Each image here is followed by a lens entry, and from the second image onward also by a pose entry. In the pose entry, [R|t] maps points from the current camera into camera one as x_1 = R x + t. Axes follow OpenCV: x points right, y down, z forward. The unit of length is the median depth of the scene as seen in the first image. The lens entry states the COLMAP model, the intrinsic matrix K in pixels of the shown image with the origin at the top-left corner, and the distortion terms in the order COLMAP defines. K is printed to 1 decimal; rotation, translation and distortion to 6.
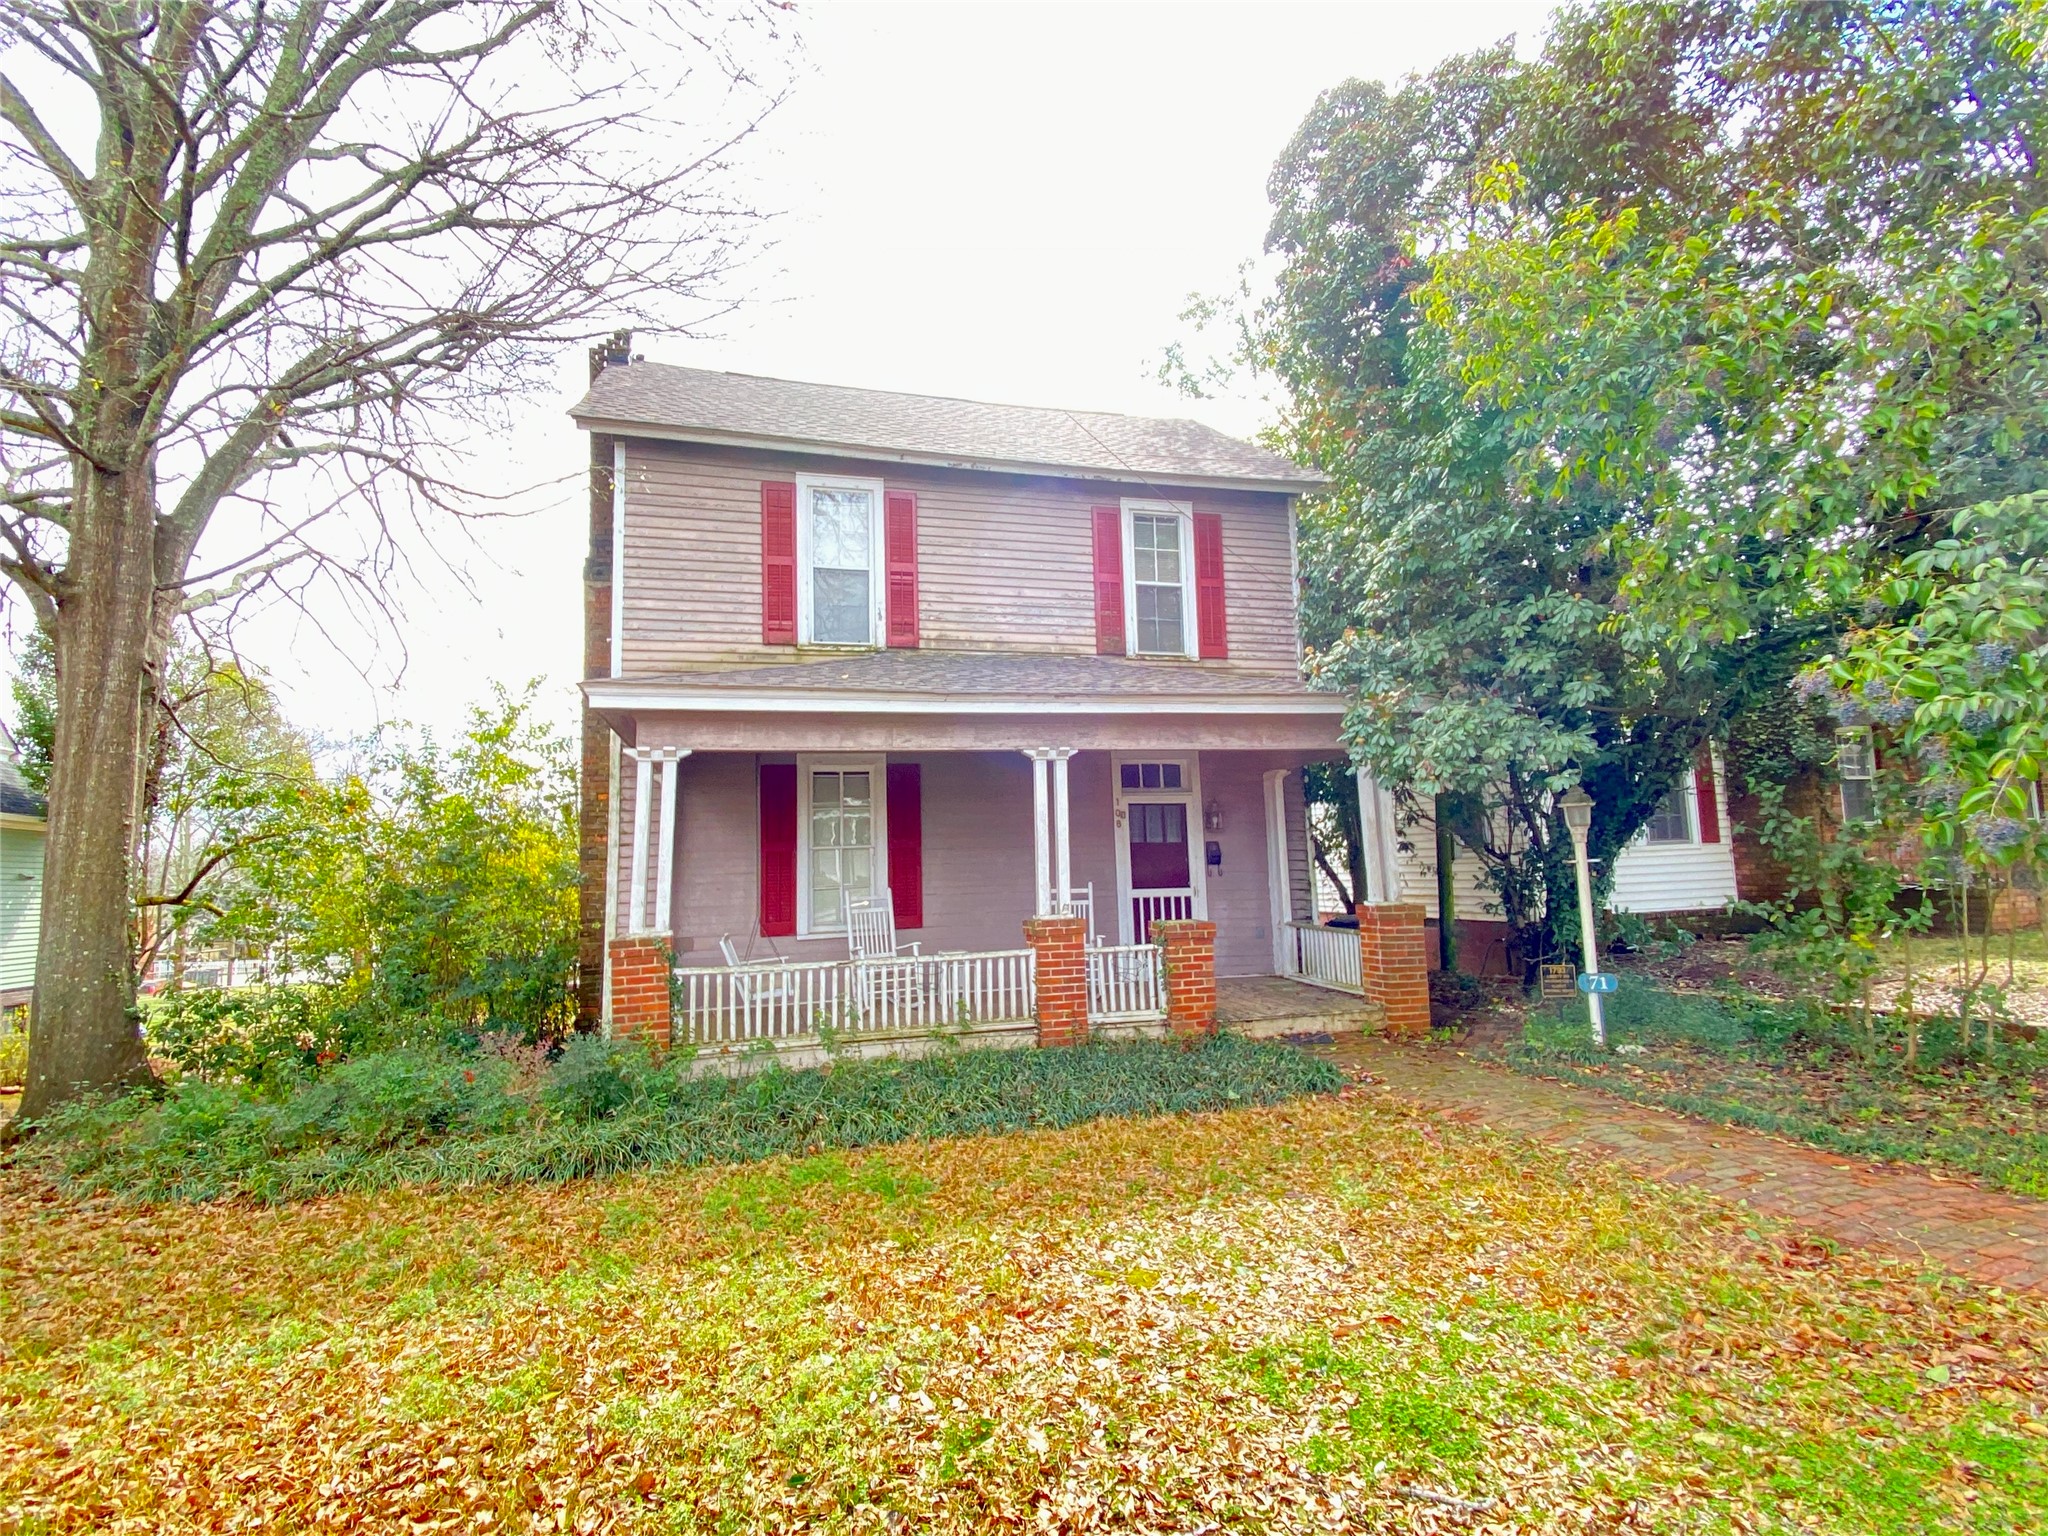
lens RADIAL K [[1020.3, 0, 1014.6], [0, 1020.3, 754.1], [0, 0, 1]] dist [0.006488, -0.000267]
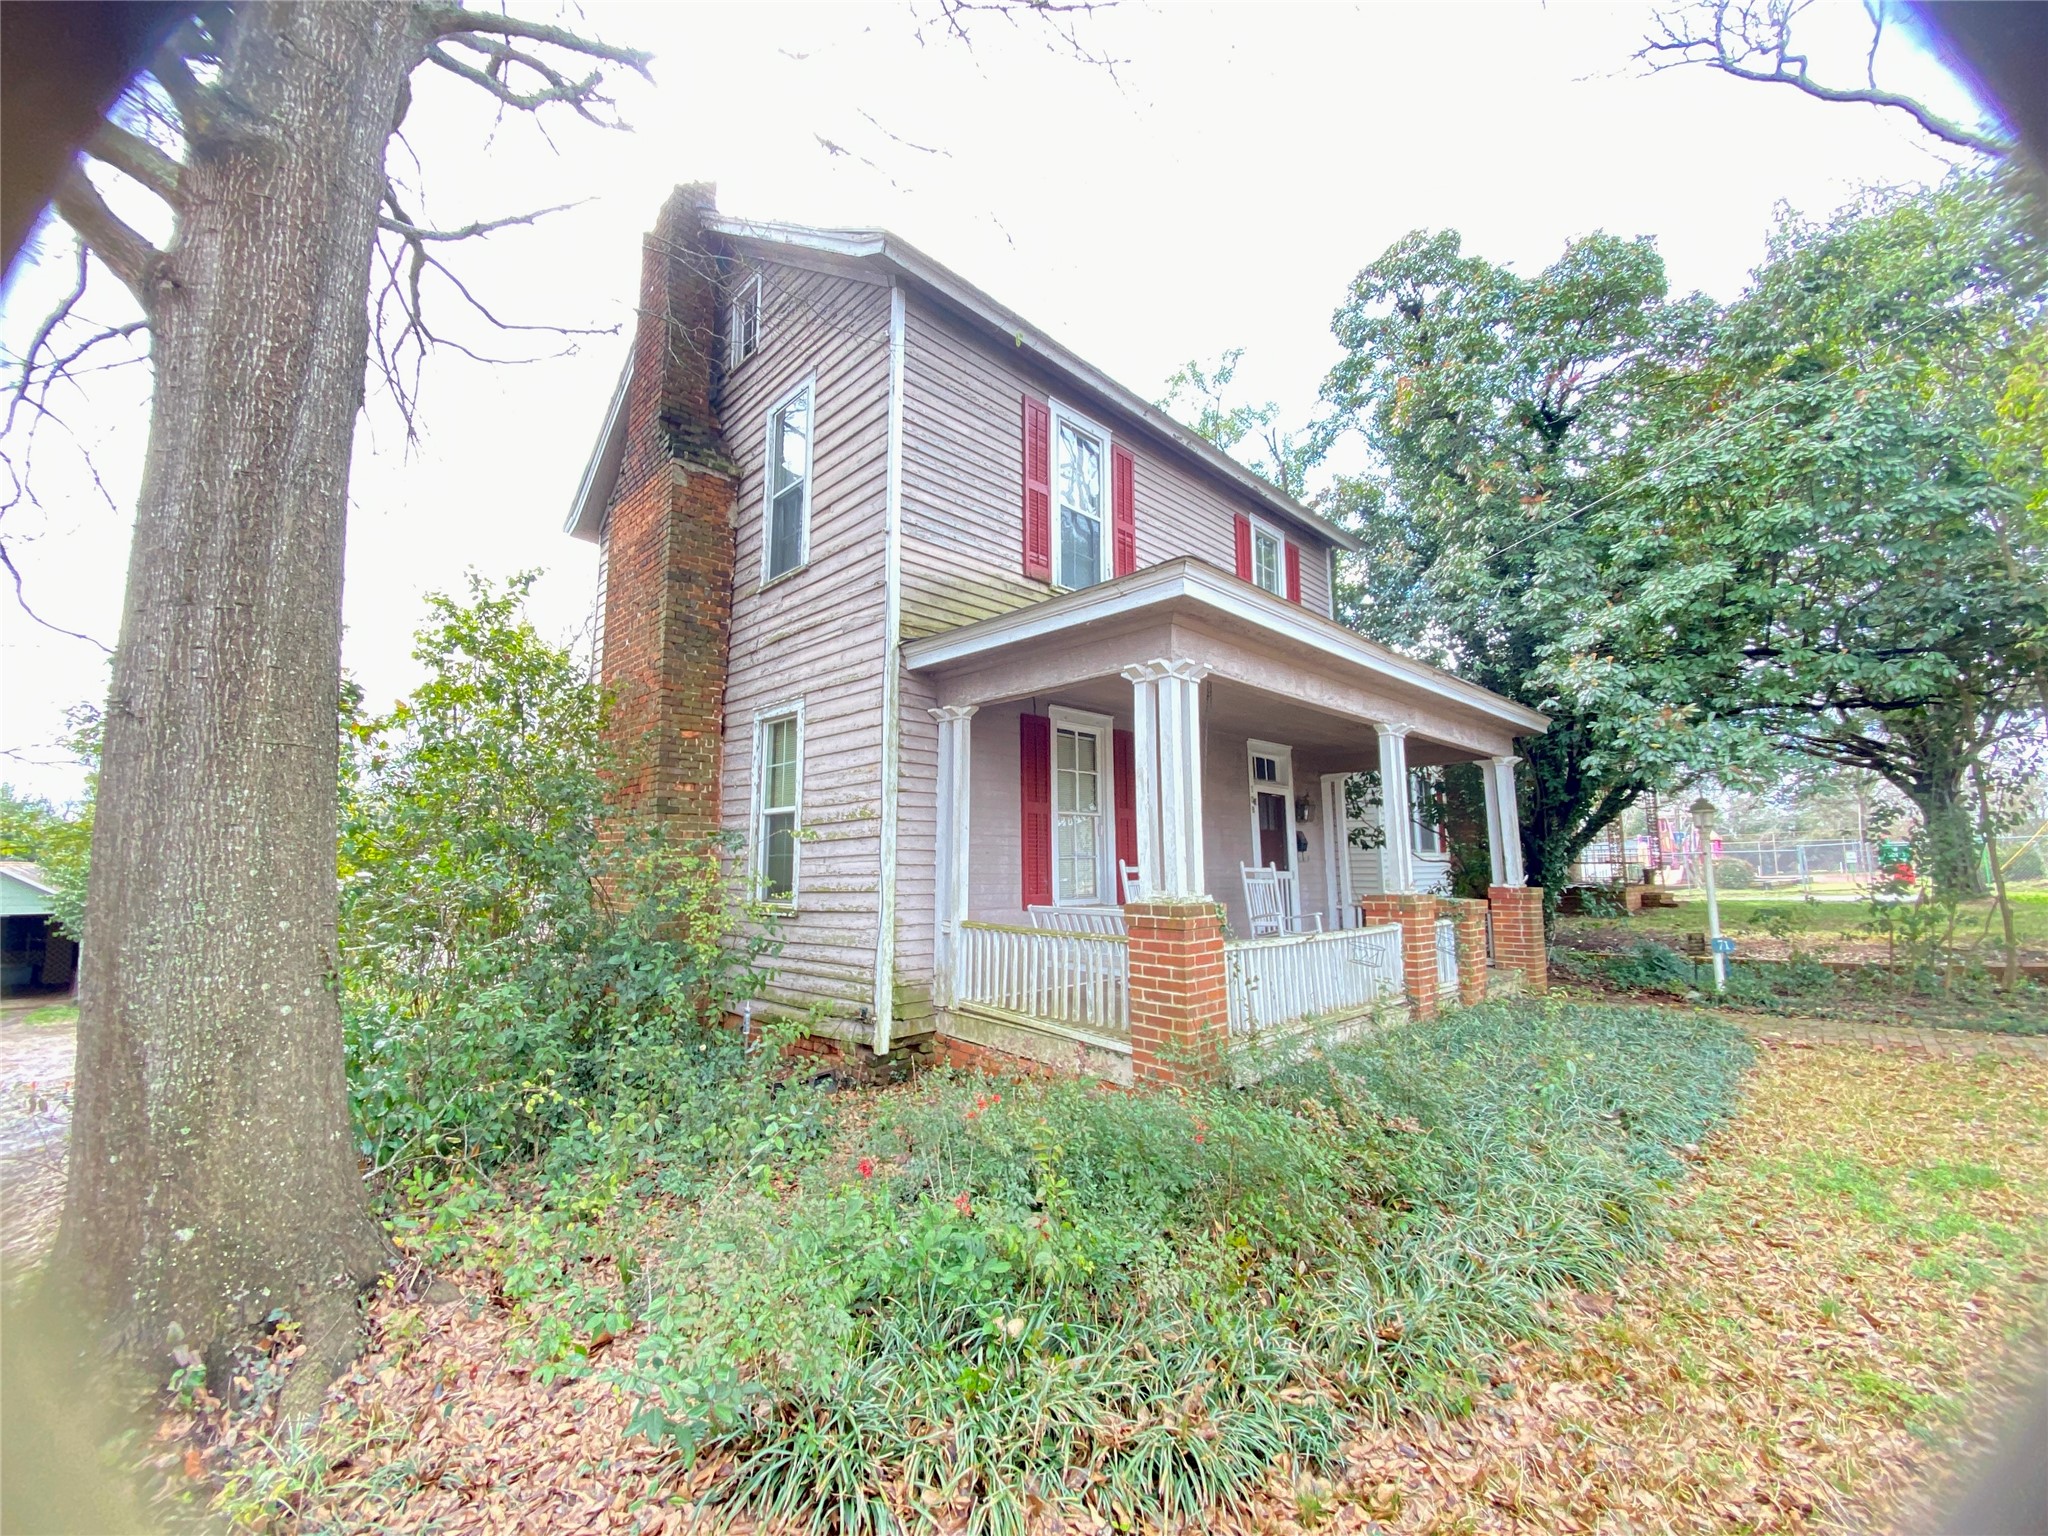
lens RADIAL K [[832.2, 0, 1017.8], [0, 832.2, 770.1], [0, 0, 1]] dist [0.001750, 0.000030]
pose [[0.868179, 0.087989, 0.488389, -0.578191], [-0.083636, 0.996021, -0.030771, 0.079324], [-0.489153, -0.014133, 0.872083, 0.373784]]
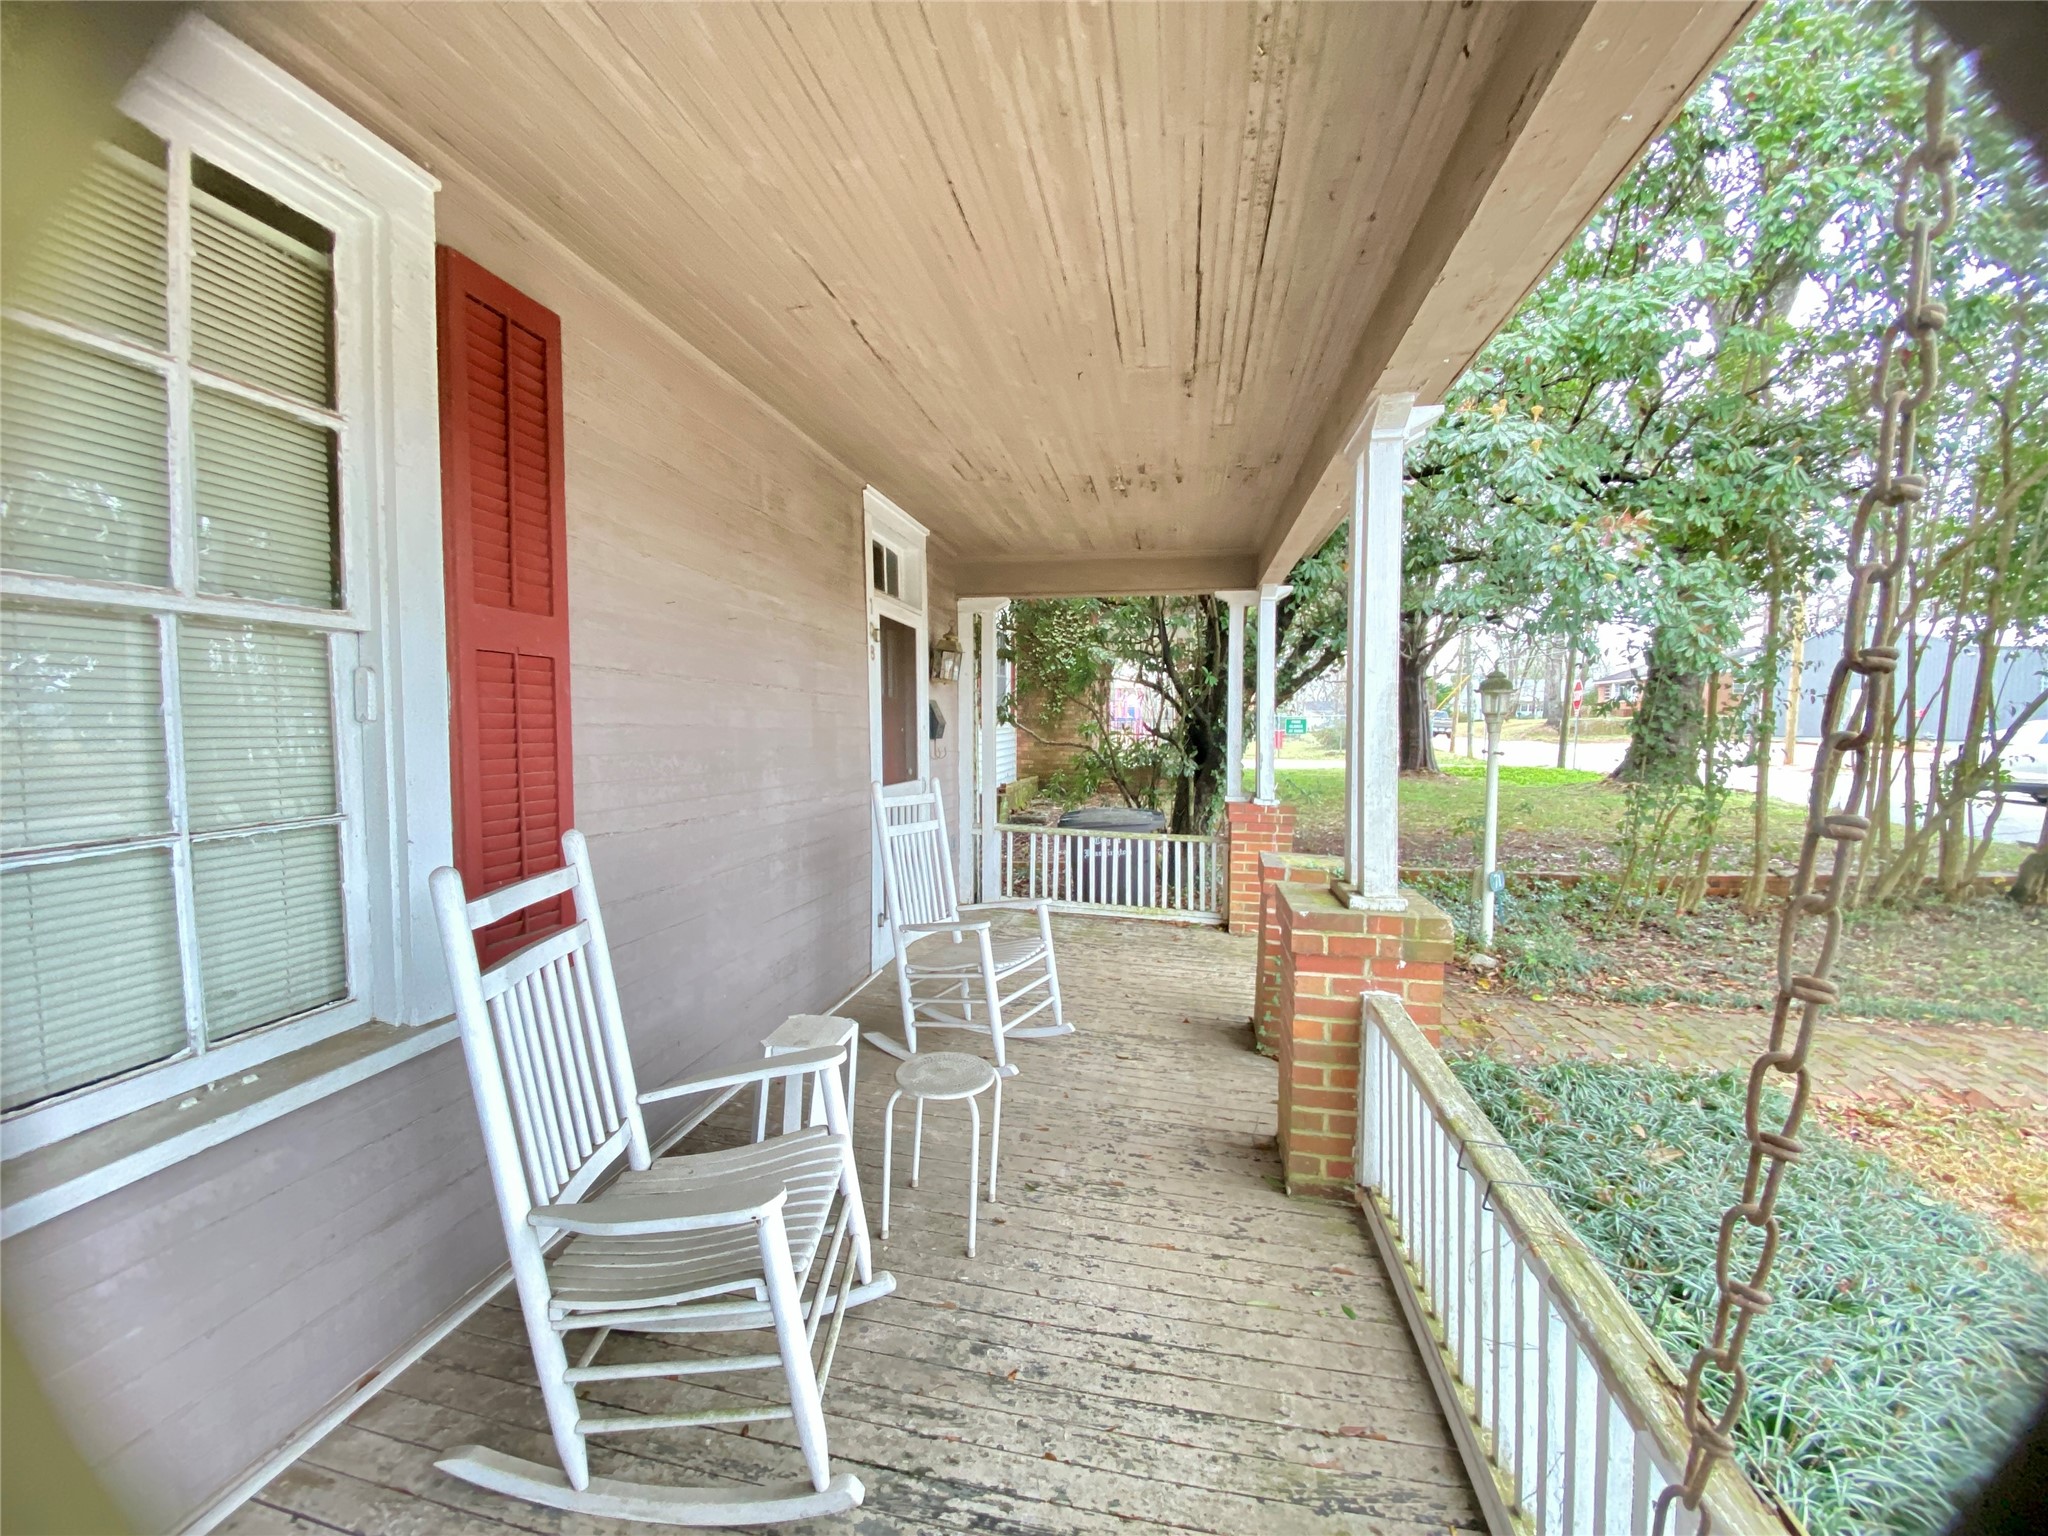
lens RADIAL K [[832.2, 0, 1024.8], [0, 832.2, 770.1], [0, 0, 1]] dist [0.001750, 0.000030]
pose [[0.424466, -0.011733, 0.905368, -0.234500], [-0.127050, 0.989252, 0.072385, 0.090902], [-0.896486, -0.145752, 0.418413, 0.806253]]
